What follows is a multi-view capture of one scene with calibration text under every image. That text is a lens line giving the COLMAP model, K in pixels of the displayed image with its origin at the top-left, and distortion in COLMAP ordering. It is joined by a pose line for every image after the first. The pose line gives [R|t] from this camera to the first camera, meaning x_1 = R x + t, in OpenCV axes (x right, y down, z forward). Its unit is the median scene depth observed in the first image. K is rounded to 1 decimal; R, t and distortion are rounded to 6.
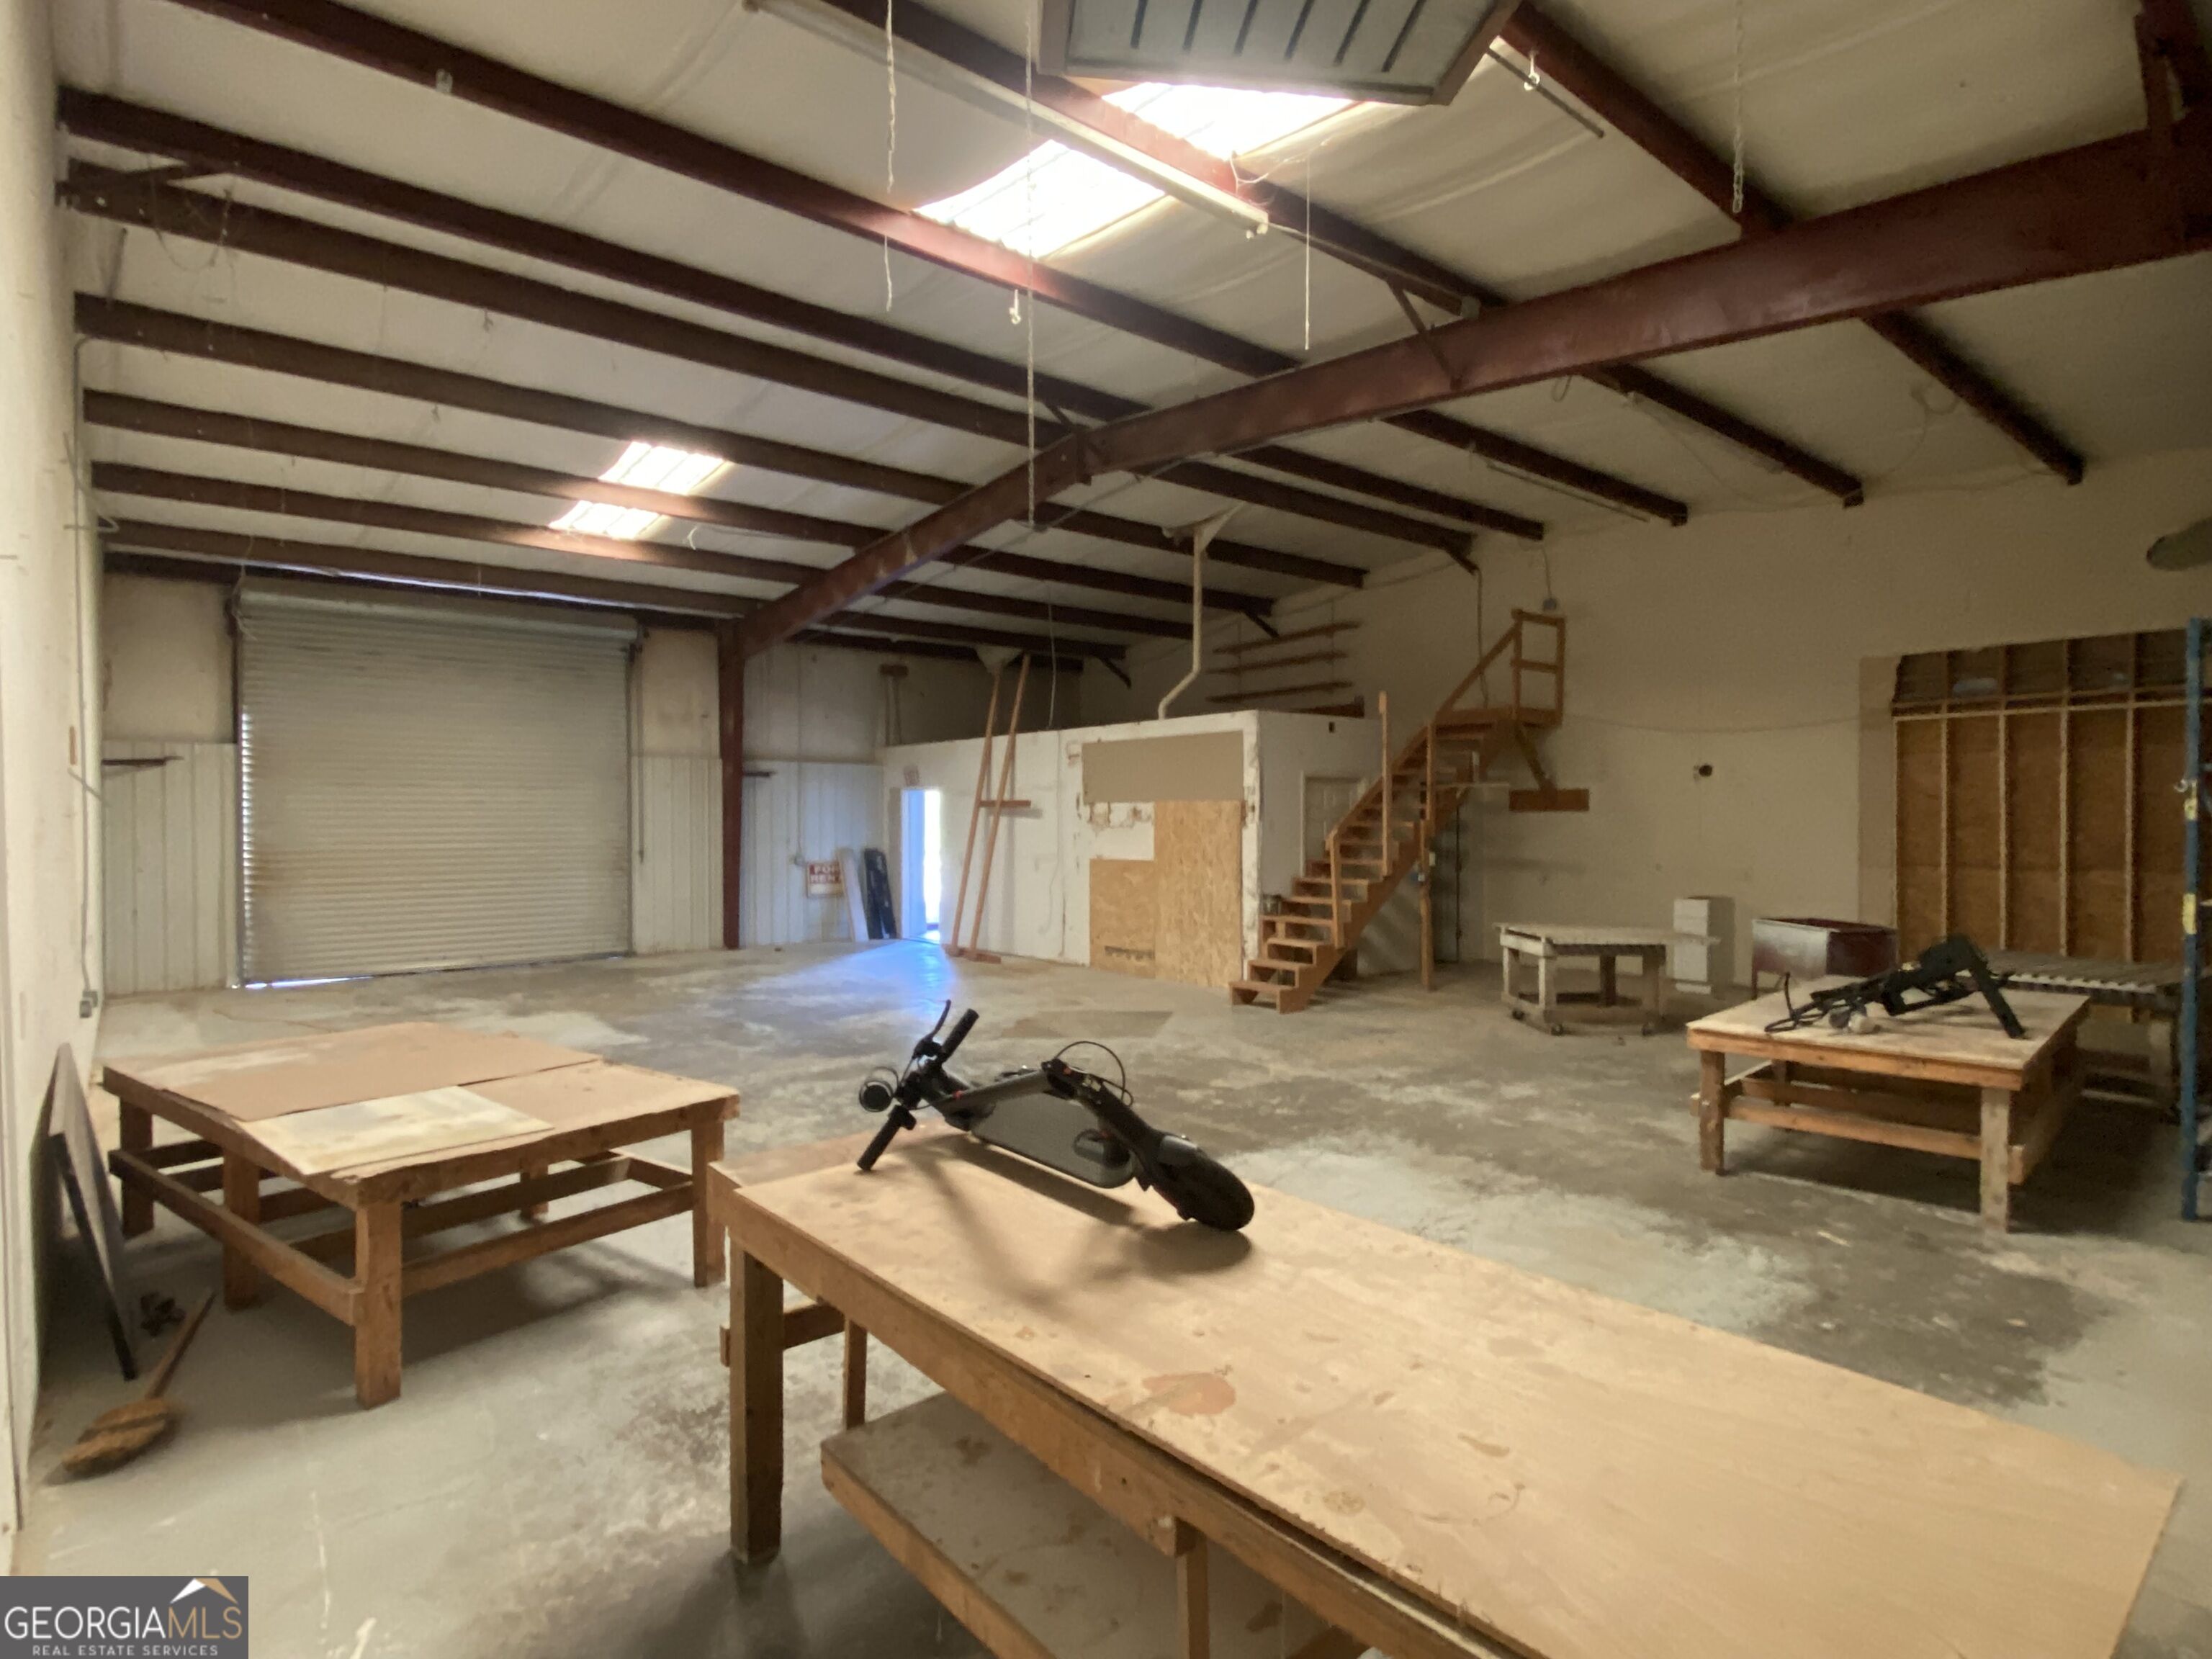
lens RADIAL K [[1167.4, 0, 1106.0], [0, 1167.4, 829.5], [0, 0, 1]] dist [0.042759, -0.058831]
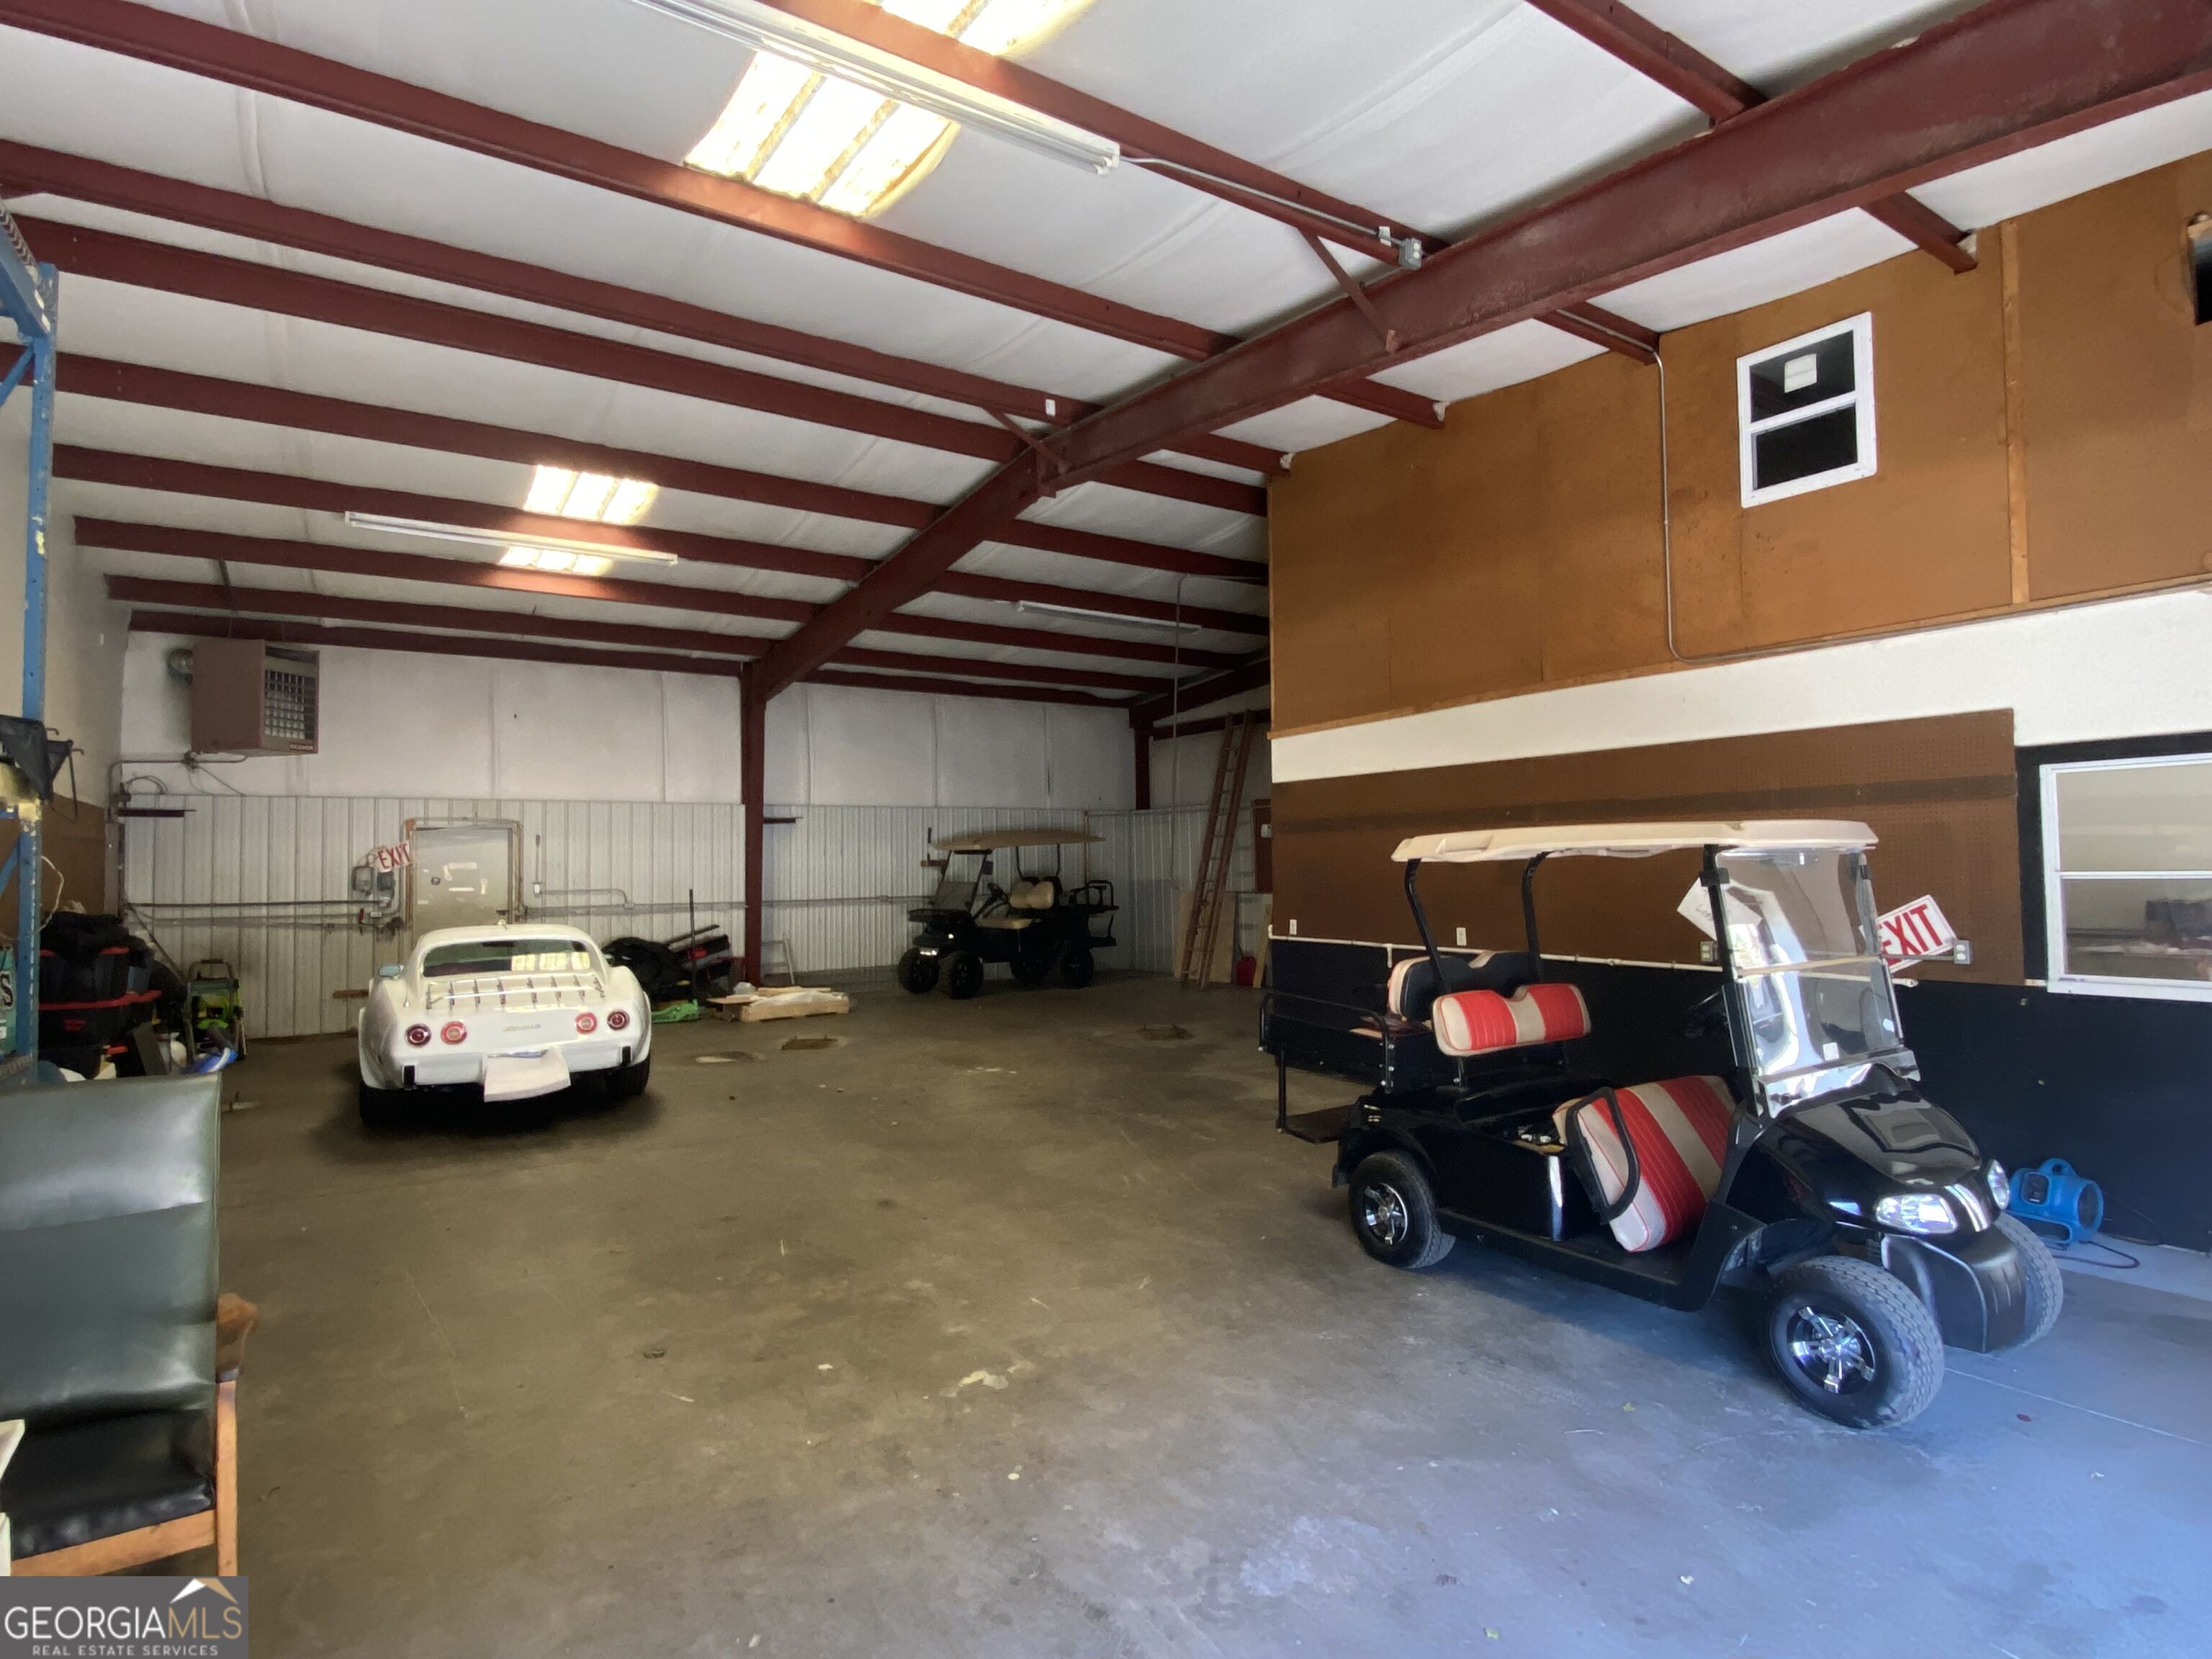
lens RADIAL K [[1188.7, 0, 1106.0], [0, 1188.7, 829.5], [0, 0, 1]] dist [-0.000868, -0.011535]
pose [[0.993970, -0.008445, -0.109327, 0.112339], [0.004134, 0.999207, -0.039599, -0.000624], [0.109575, 0.038908, 0.993217, 0.091610]]
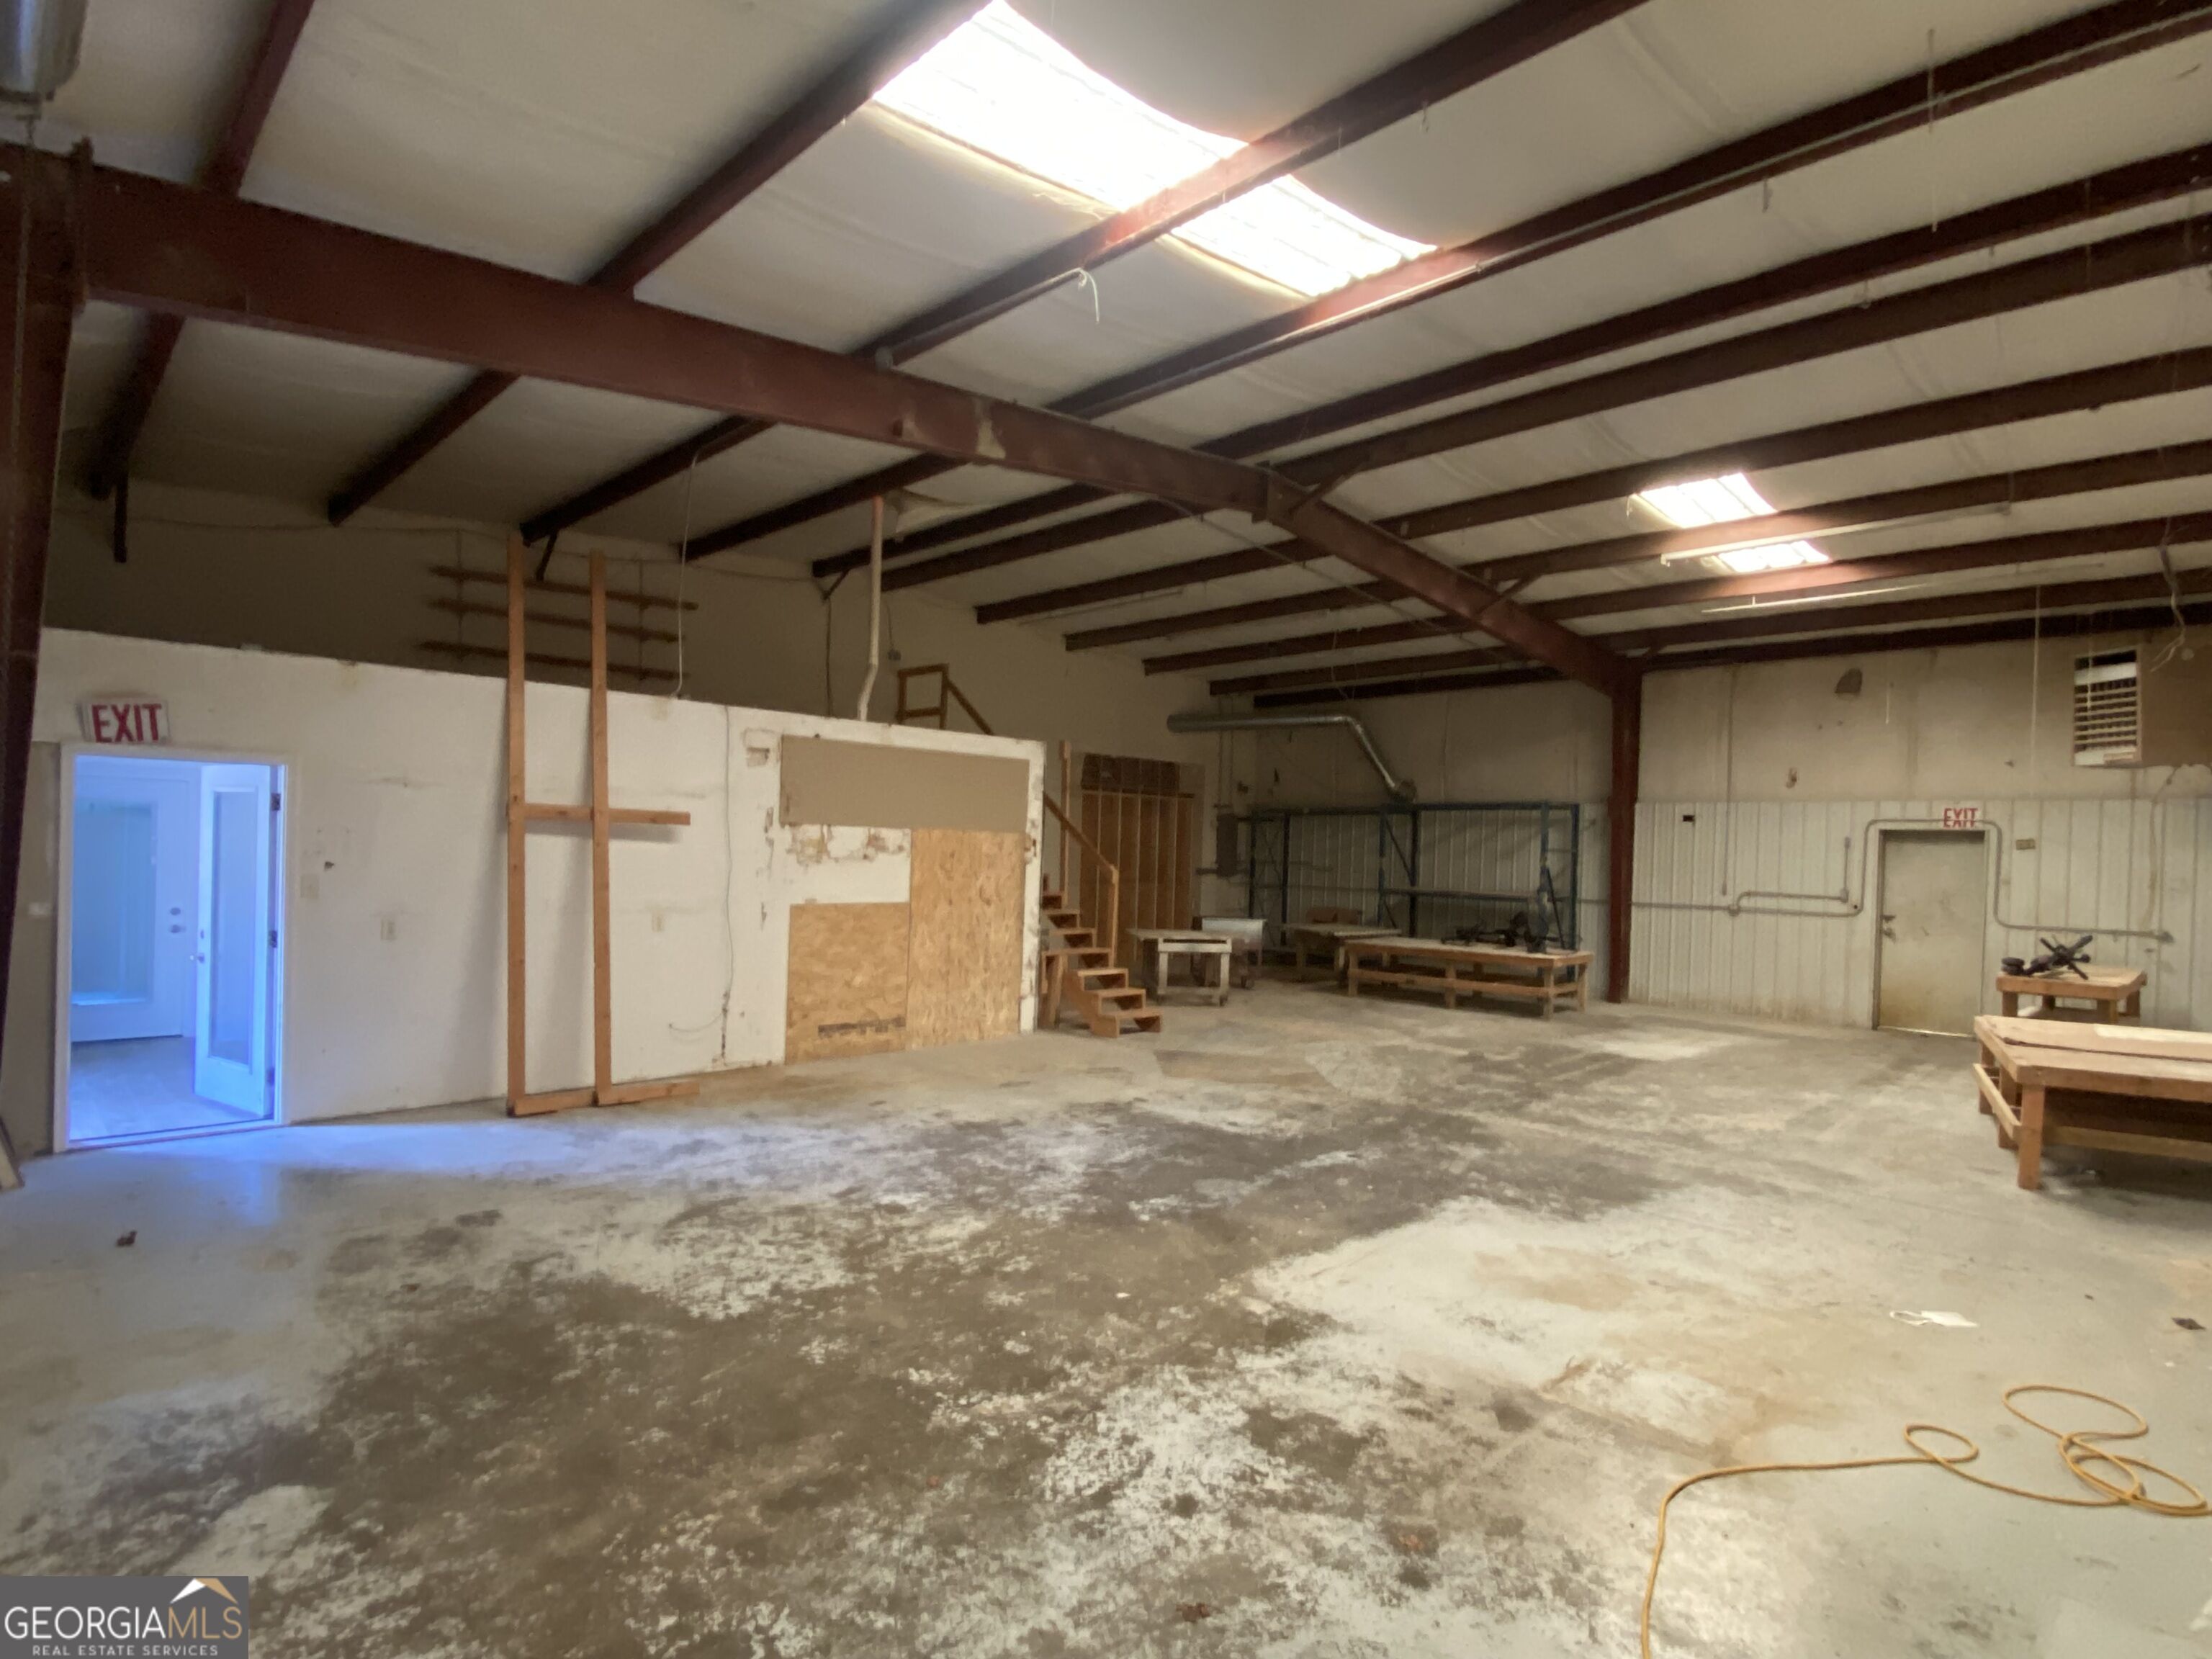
lens RADIAL K [[1167.4, 0, 1106.0], [0, 1167.4, 829.5], [0, 0, 1]] dist [0.042759, -0.058831]
pose [[-0.089585, 0.016650, 0.995840, -0.825446], [-0.020816, 0.999611, -0.018586, -0.011973], [-0.995762, -0.022394, -0.089204, 1.007597]]
